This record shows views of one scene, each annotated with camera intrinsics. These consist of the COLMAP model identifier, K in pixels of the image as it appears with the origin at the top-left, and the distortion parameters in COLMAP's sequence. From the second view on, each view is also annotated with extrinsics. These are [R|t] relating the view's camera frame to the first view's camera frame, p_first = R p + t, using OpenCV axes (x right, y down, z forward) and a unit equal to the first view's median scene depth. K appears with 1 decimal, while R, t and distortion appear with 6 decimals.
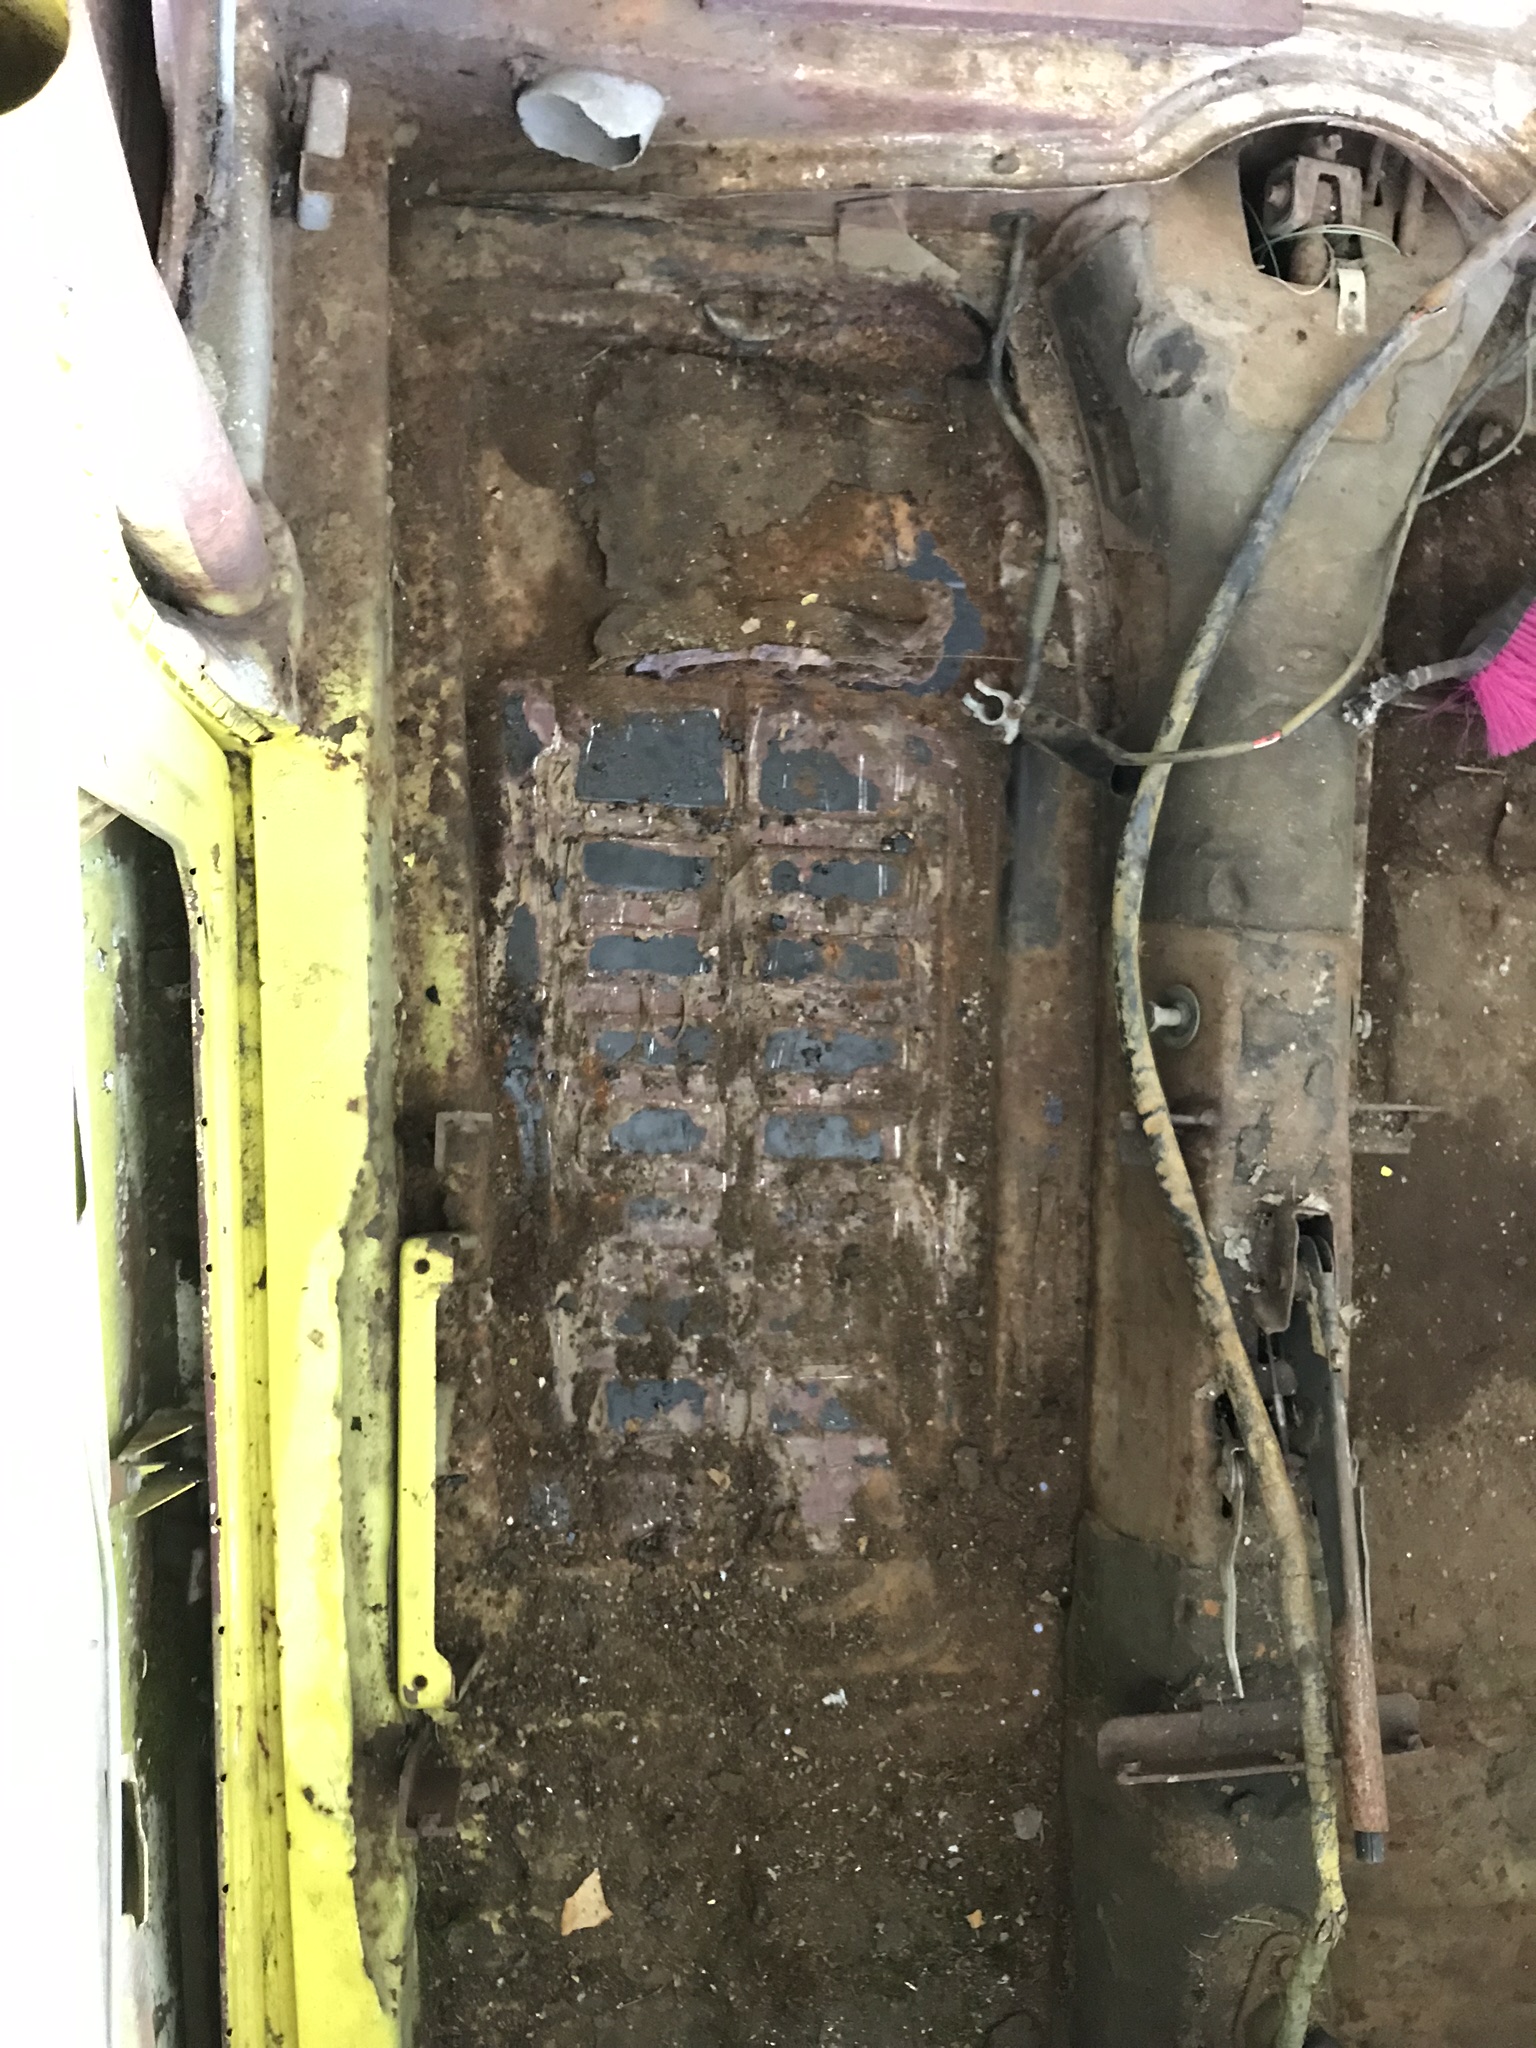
lens RADIAL K [[1673.7, 0, 768.0], [0, 1673.7, 1024.0], [0, 0, 1]] dist [0.314984, -0.844428]
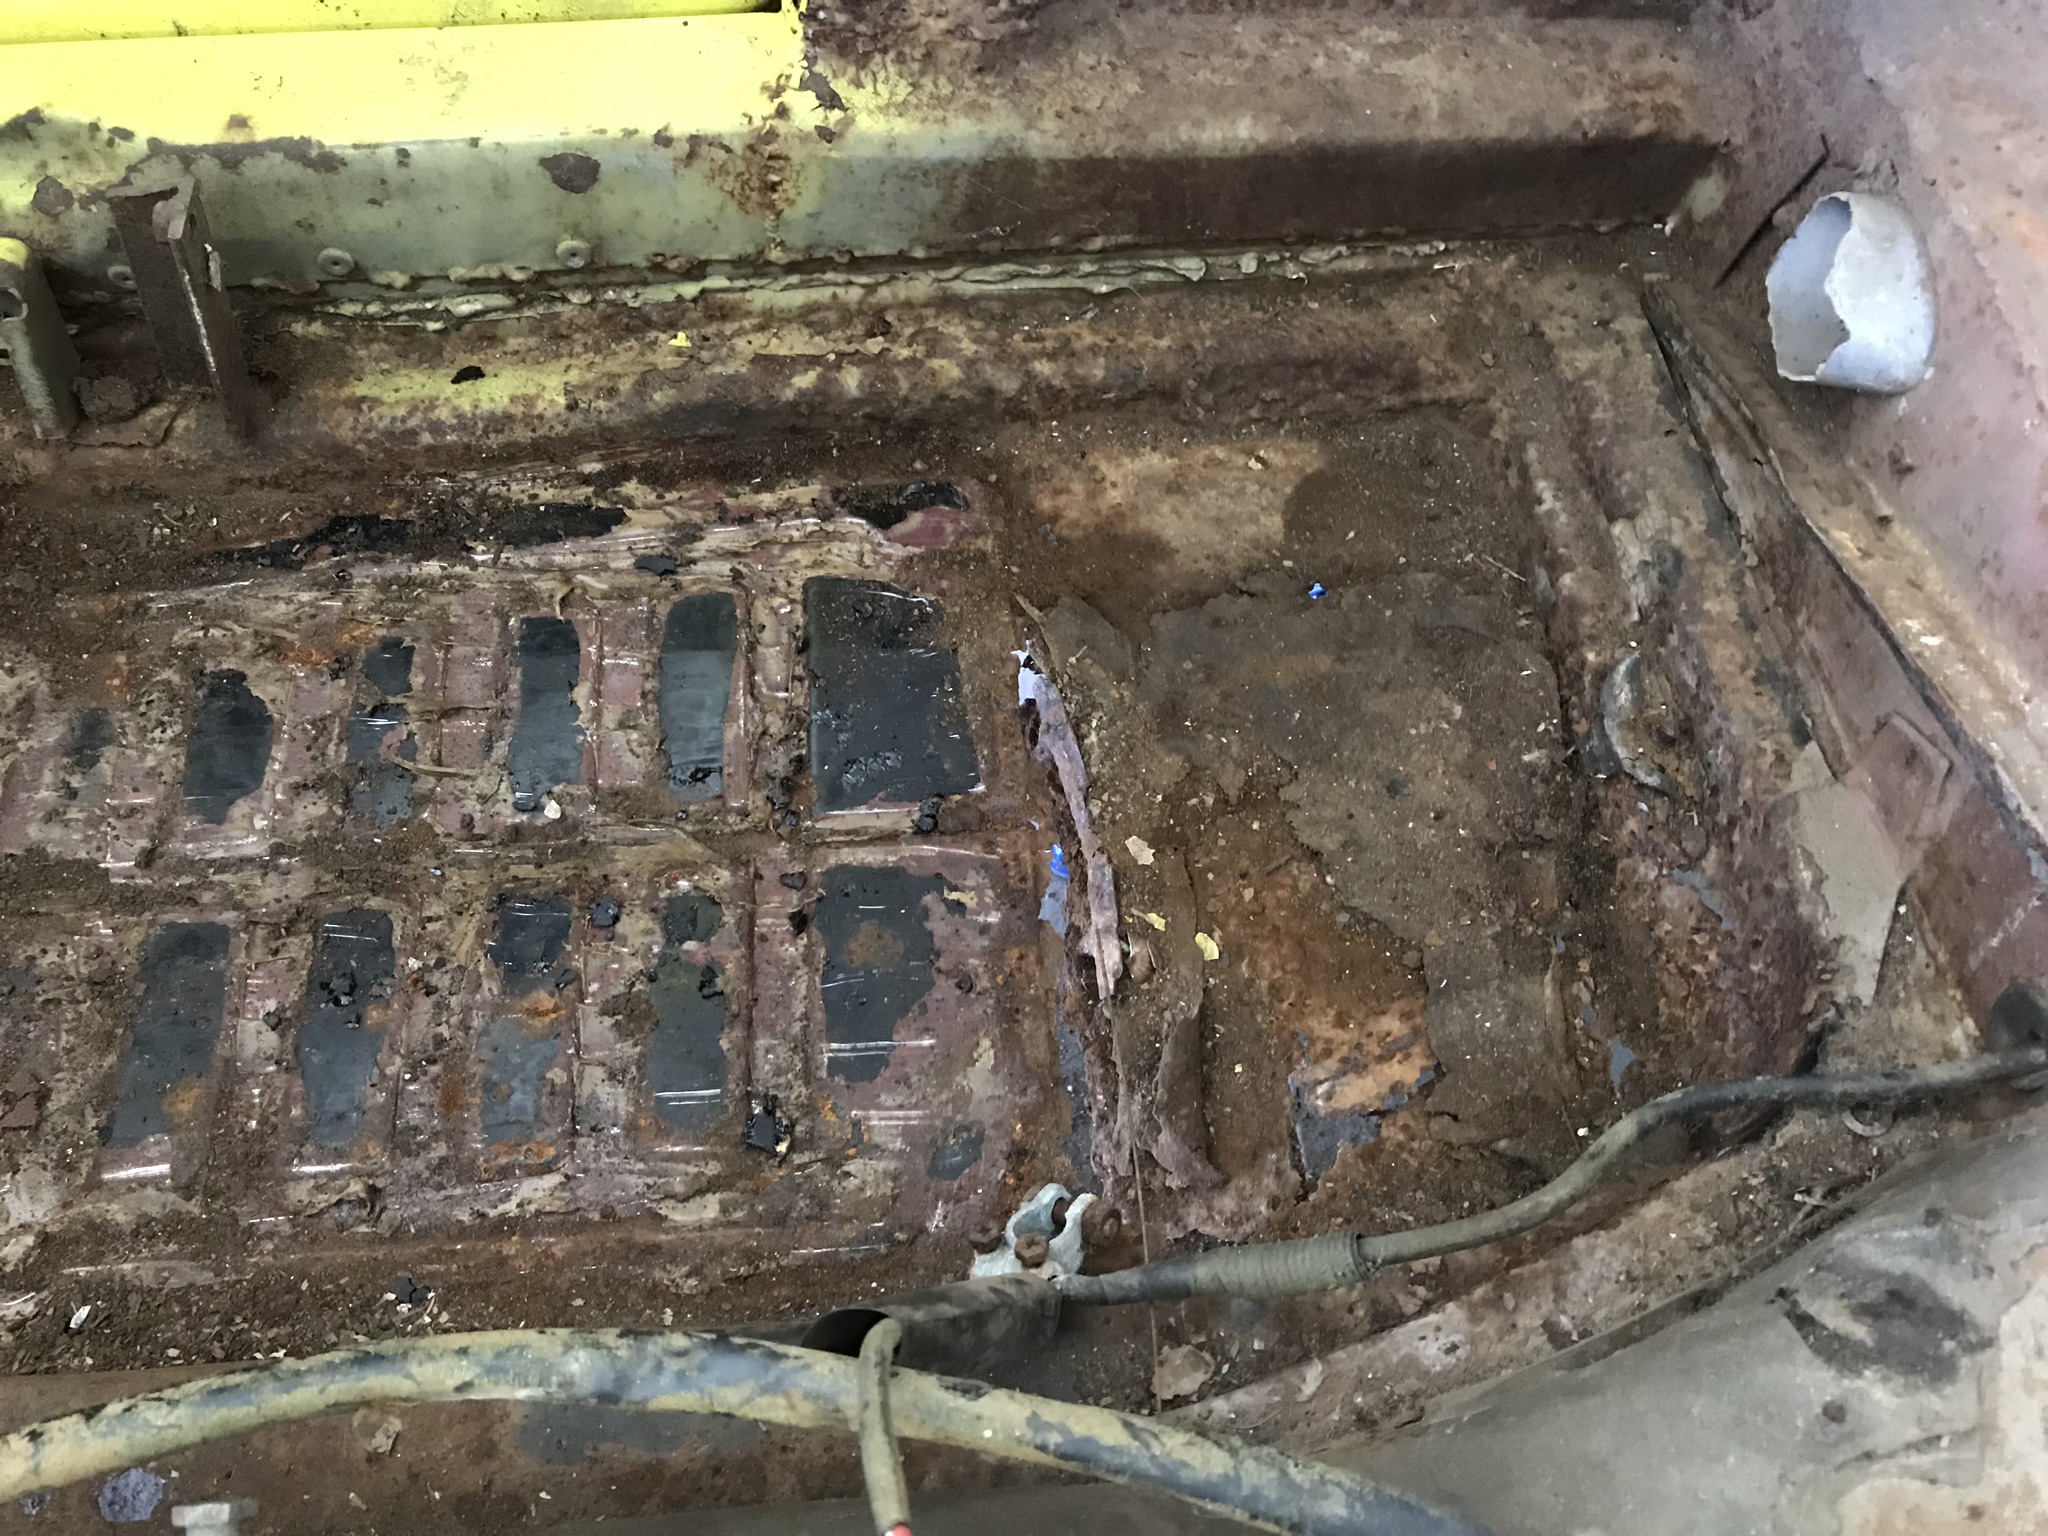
lens RADIAL K [[1701.8, 0, 965.2], [0, 1701.8, 769.8], [0, 0, 1]] dist [0.053981, -0.056032]
pose [[0.097578, 0.773457, -0.626293, 0.328985], [-0.995042, 0.063669, -0.076400, -0.138938], [-0.019216, 0.630643, 0.775835, 0.562735]]
